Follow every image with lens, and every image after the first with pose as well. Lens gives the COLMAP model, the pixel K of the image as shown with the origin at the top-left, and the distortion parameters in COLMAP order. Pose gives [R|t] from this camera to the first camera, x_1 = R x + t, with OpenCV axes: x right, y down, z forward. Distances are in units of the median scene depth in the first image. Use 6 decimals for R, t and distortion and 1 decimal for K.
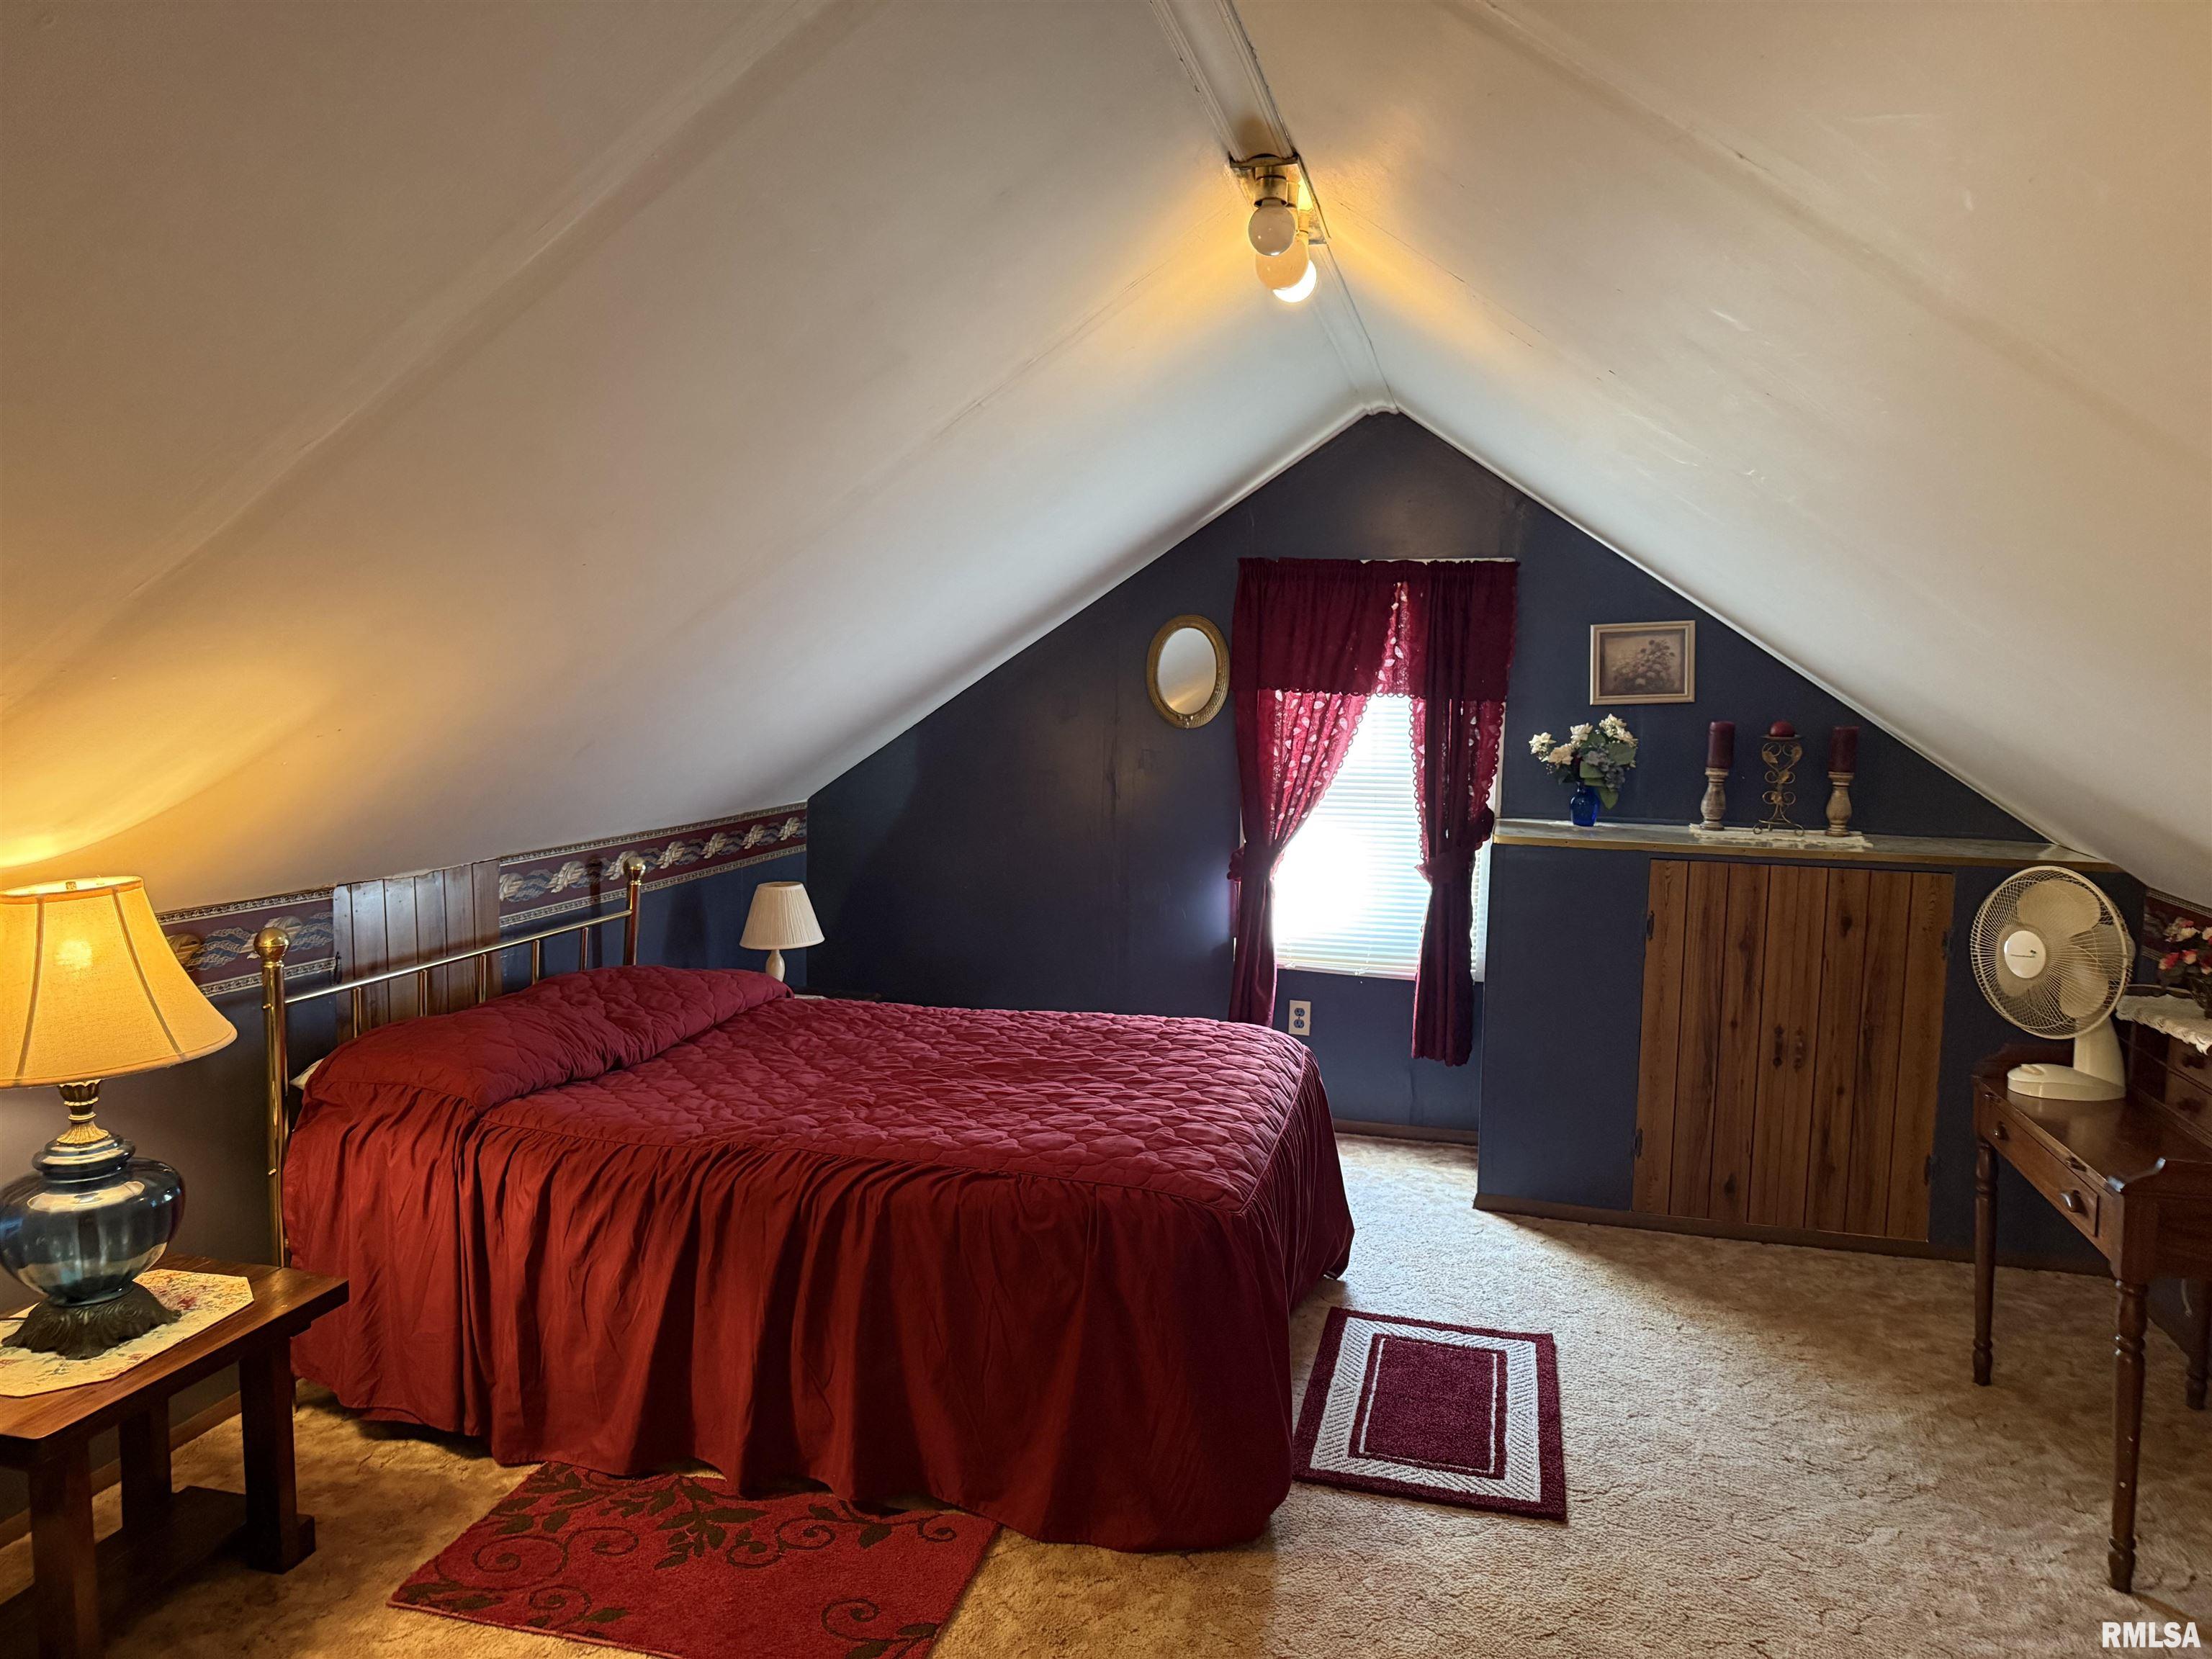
lens RADIAL K [[1566.5, 0, 1092.8], [0, 1566.5, 831.3], [0, 0, 1]] dist [0.083648, -0.000770]
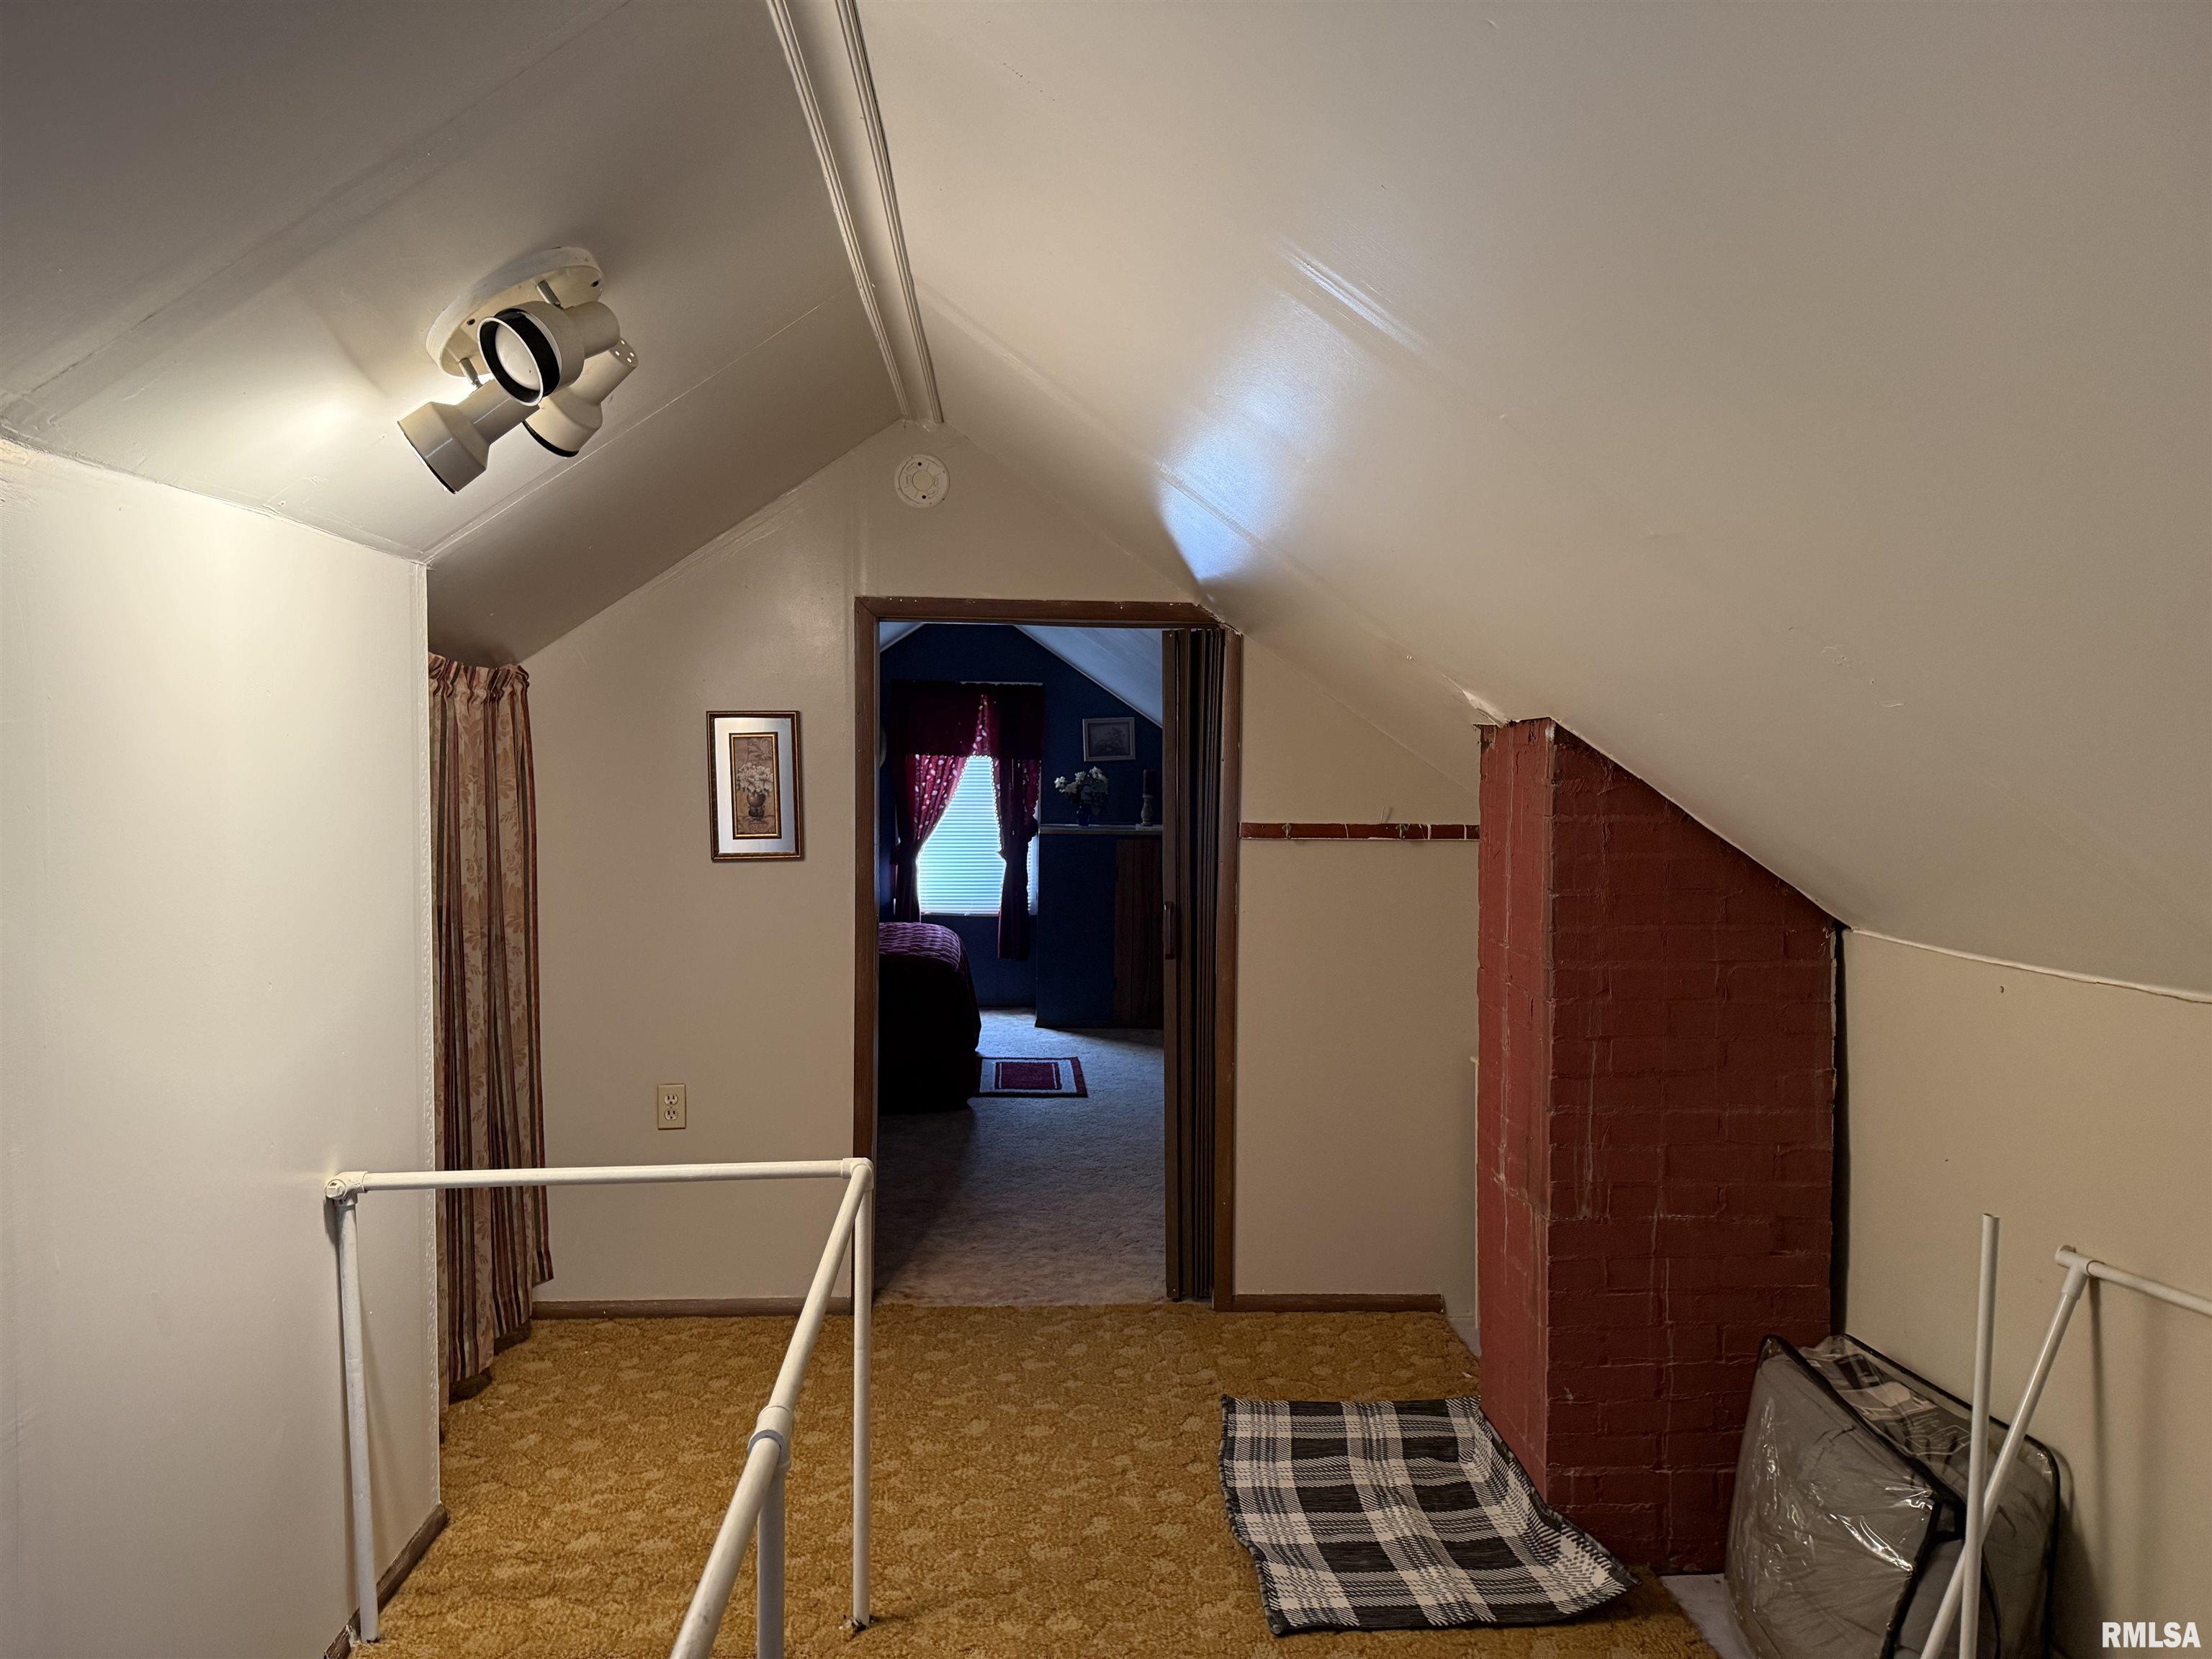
lens RADIAL K [[1566.5, 0, 1107.9], [0, 1566.5, 838.2], [0, 0, 1]] dist [0.083648, -0.000770]
pose [[0.947735, -0.022320, 0.318277, -0.249111], [0.037529, 0.998424, -0.041734, 0.088361], [-0.316844, 0.051498, 0.947079, -0.754502]]
